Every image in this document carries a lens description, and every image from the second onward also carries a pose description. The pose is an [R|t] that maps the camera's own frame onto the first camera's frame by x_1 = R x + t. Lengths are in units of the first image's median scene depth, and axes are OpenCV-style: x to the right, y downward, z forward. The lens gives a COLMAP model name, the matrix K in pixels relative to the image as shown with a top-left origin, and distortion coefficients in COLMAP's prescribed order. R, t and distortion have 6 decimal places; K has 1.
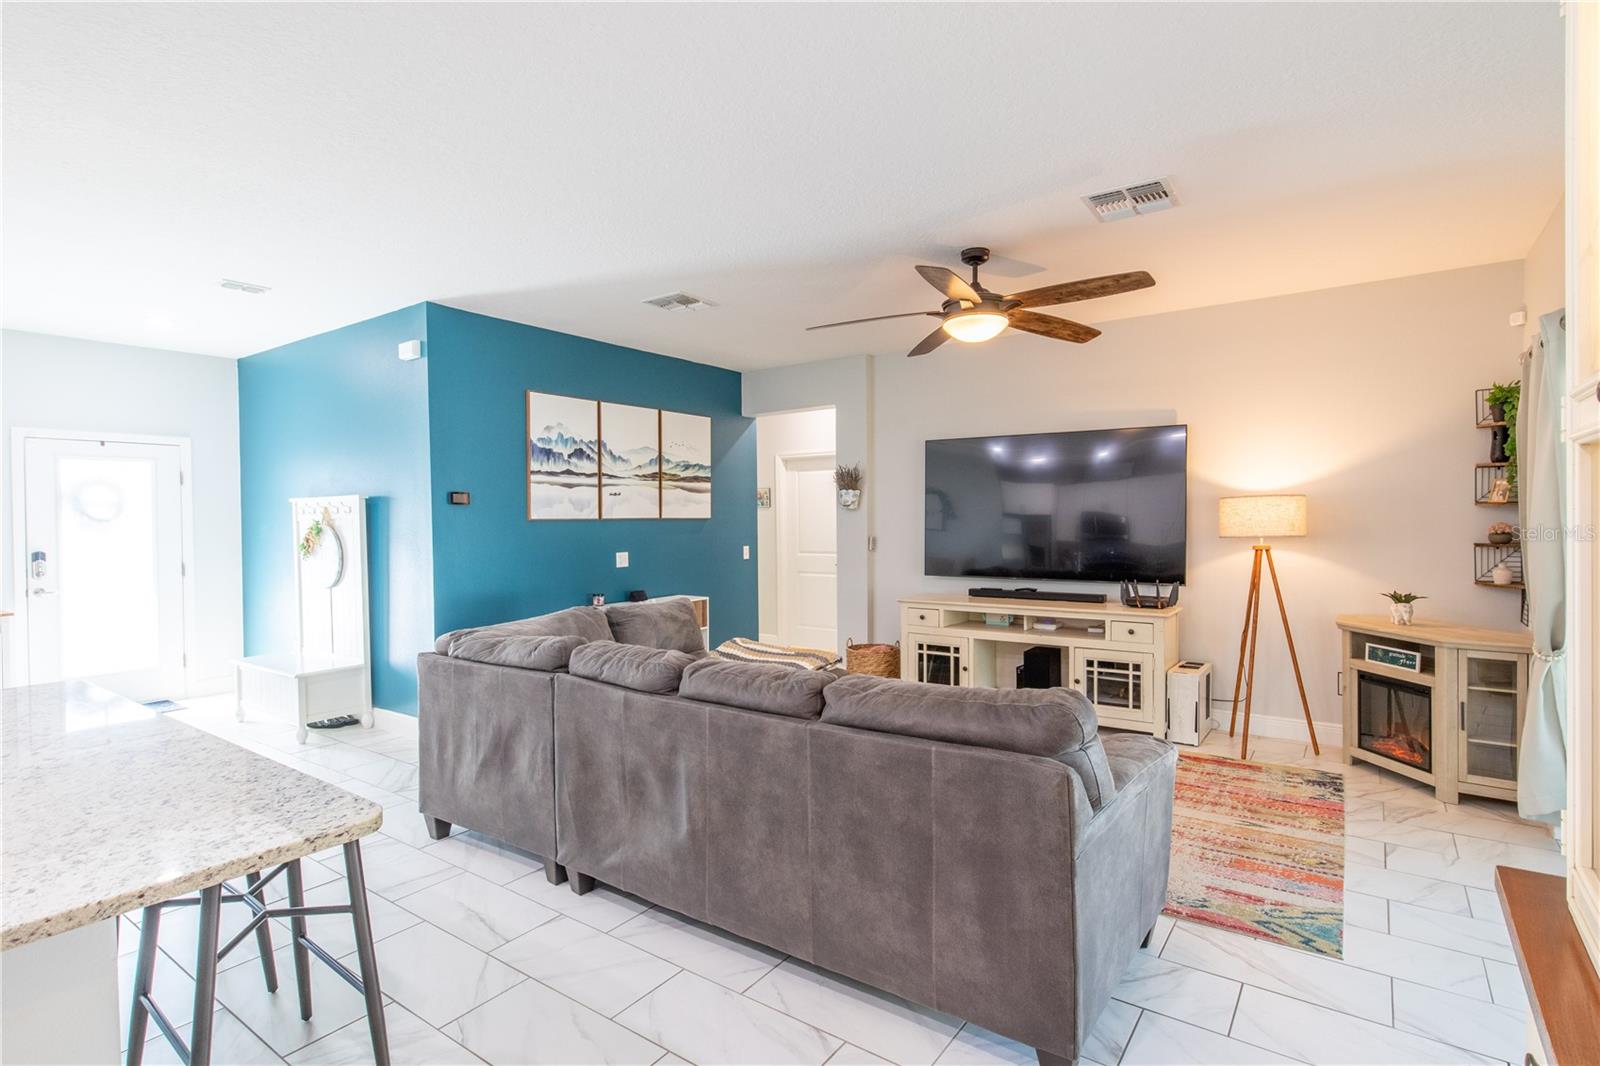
lens RADIAL K [[791.8, 0, 795.8], [0, 791.8, 523.7], [0, 0, 1]] dist [0.007022, -0.004758]
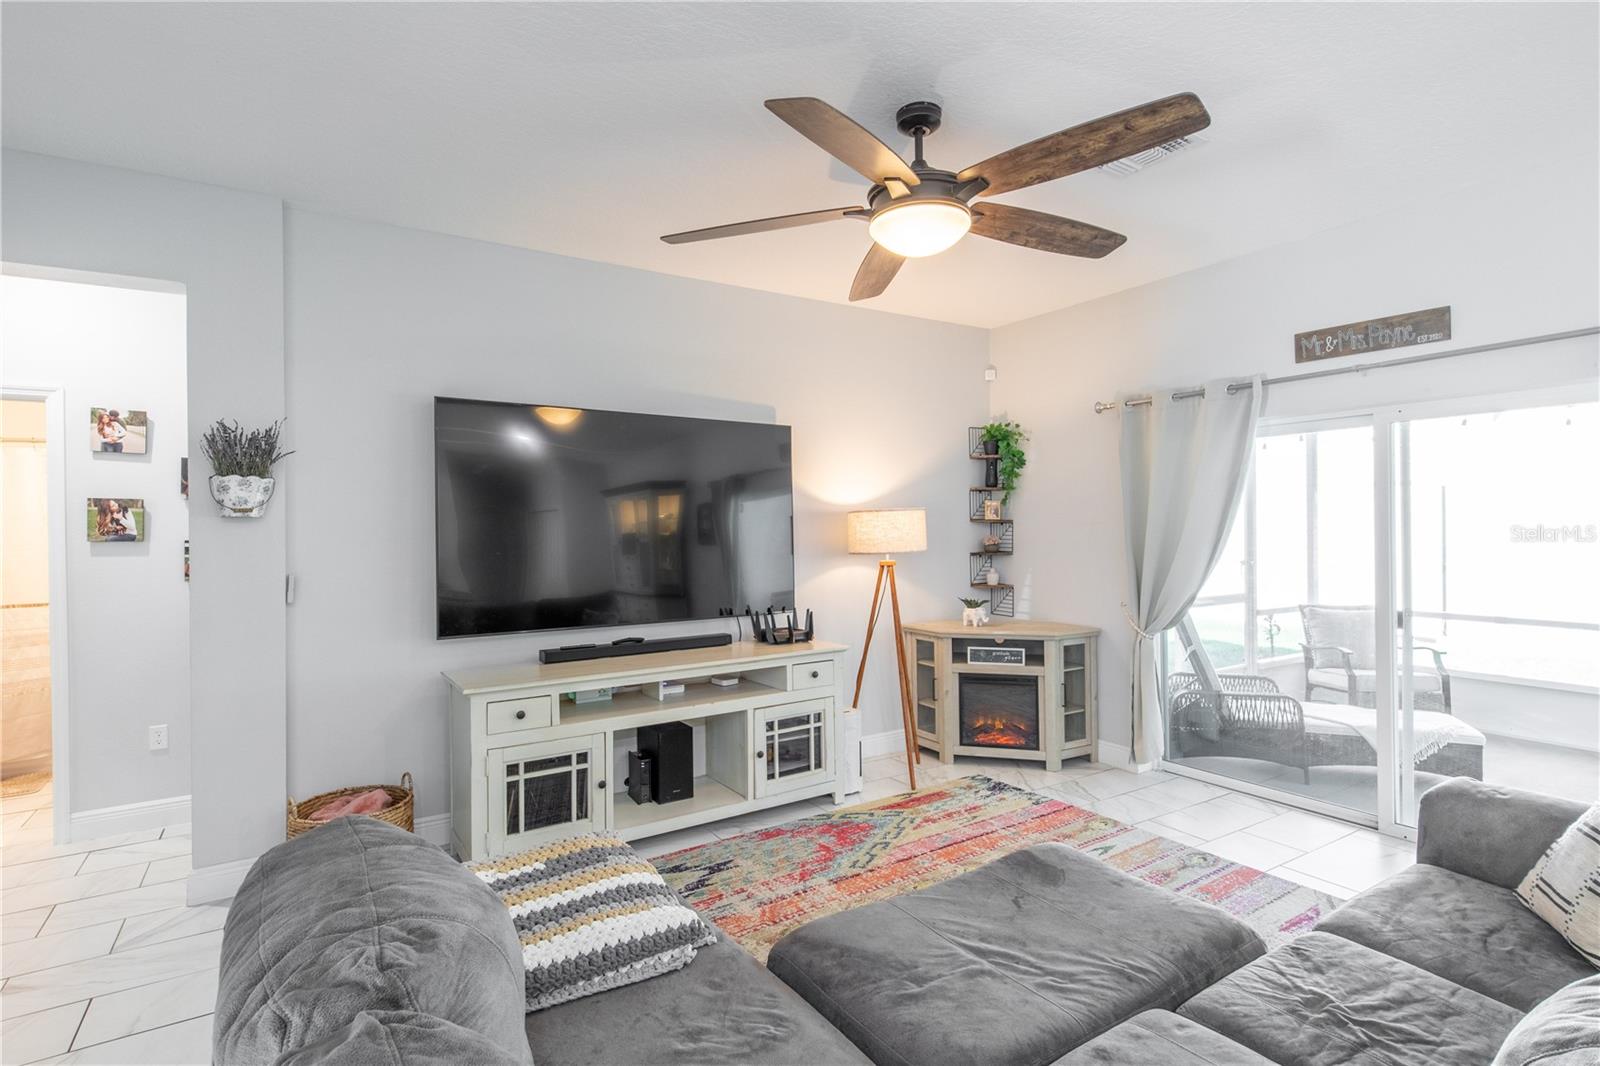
lens RADIAL K [[791.8, 0, 798.4], [0, 791.8, 528.8], [0, 0, 1]] dist [0.007022, -0.004758]
pose [[0.364887, 0.003483, 0.931045, -0.372467], [0.014407, 0.999852, -0.009387, -0.004797], [-0.930940, 0.016839, 0.364782, 0.805436]]
